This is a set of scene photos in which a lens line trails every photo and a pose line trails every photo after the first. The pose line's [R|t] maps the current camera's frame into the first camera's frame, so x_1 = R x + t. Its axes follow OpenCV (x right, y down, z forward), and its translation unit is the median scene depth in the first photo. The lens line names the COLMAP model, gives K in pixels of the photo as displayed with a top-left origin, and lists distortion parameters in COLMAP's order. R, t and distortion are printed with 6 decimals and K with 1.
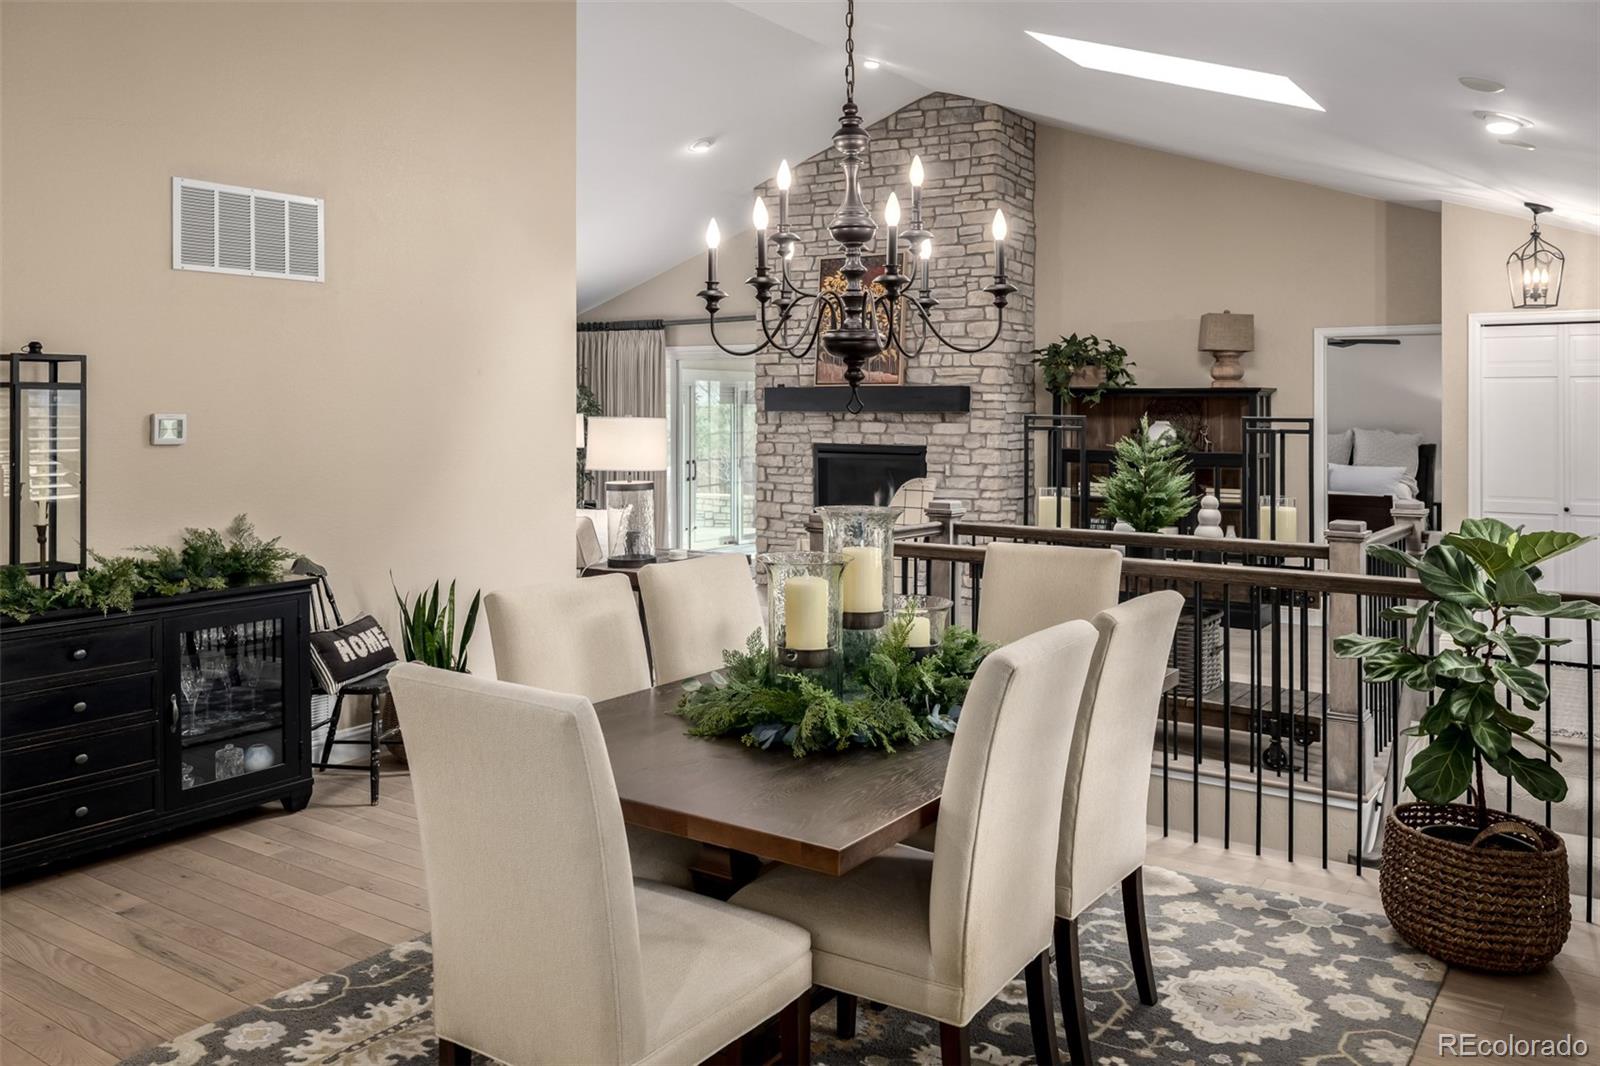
lens RADIAL K [[1329.2, 0, 800.0], [0, 1329.2, 533.0], [0, 0, 1]] dist [-0.272422, 0.628223]
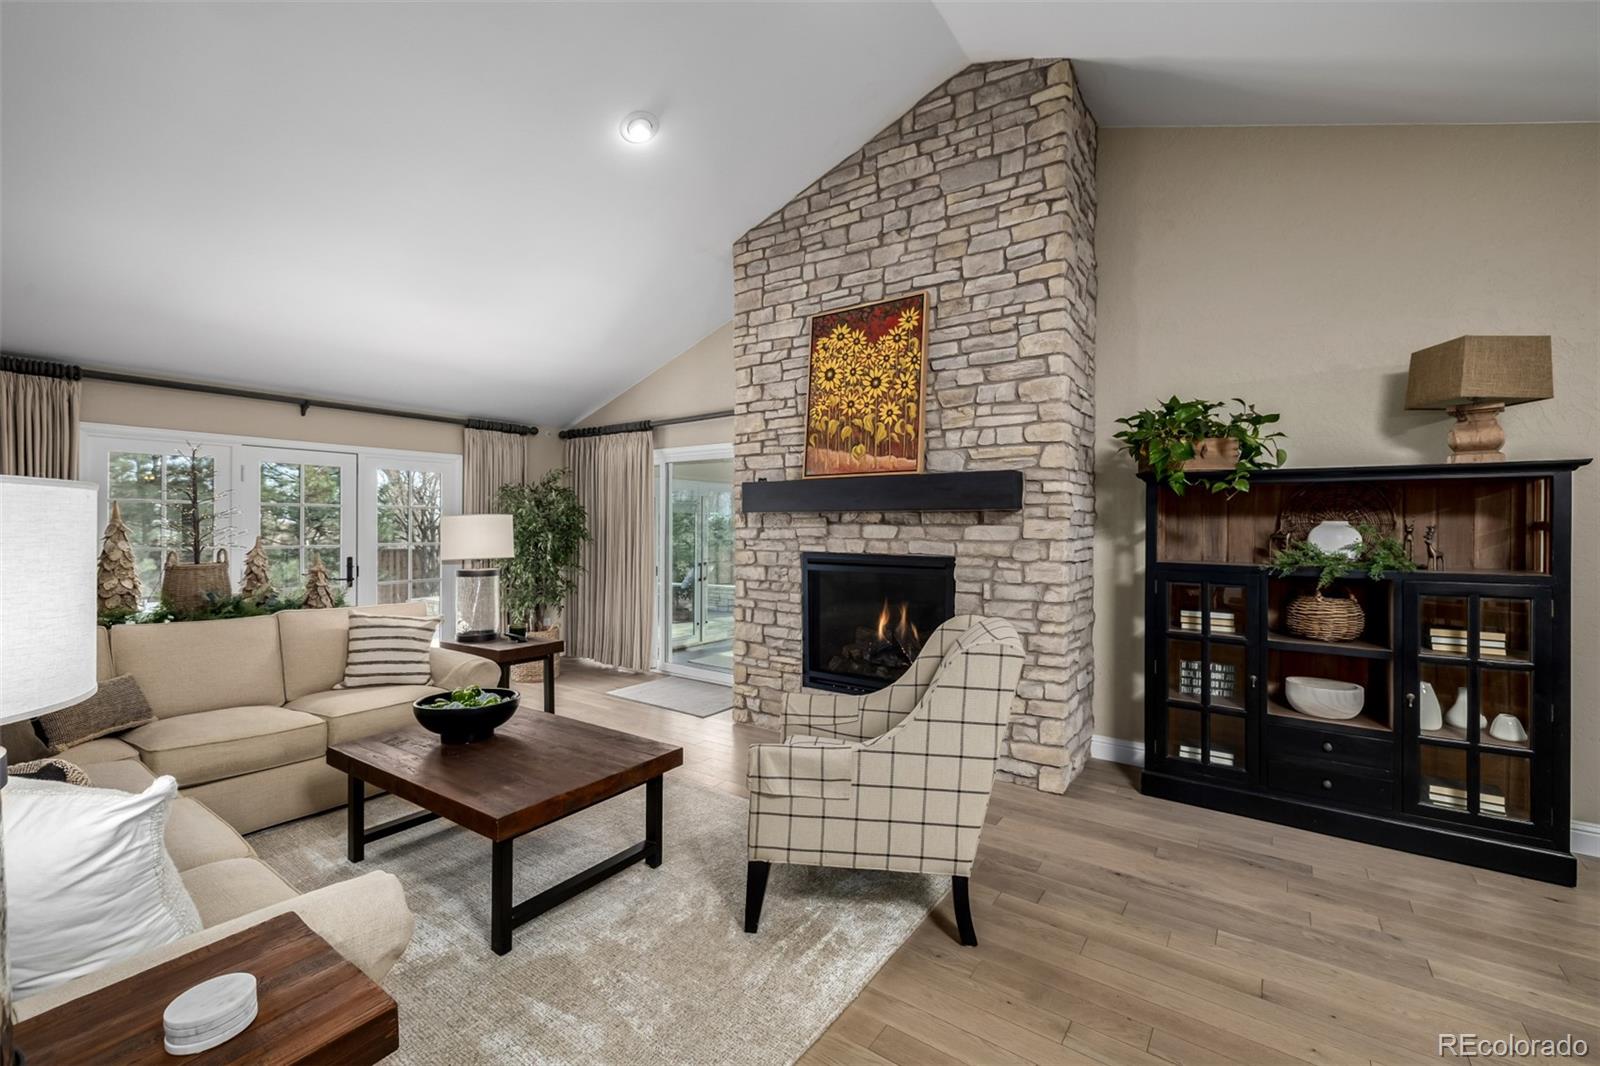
lens RADIAL K [[683.4, 0, 804.5], [0, 683.4, 529.3], [0, 0, 1]] dist [0.002567, -0.000007]
pose [[0.999954, 0.005723, -0.007754, 0.015652], [-0.006420, 0.995642, -0.093032, -0.045716], [0.007188, 0.093078, 0.995633, 0.629247]]
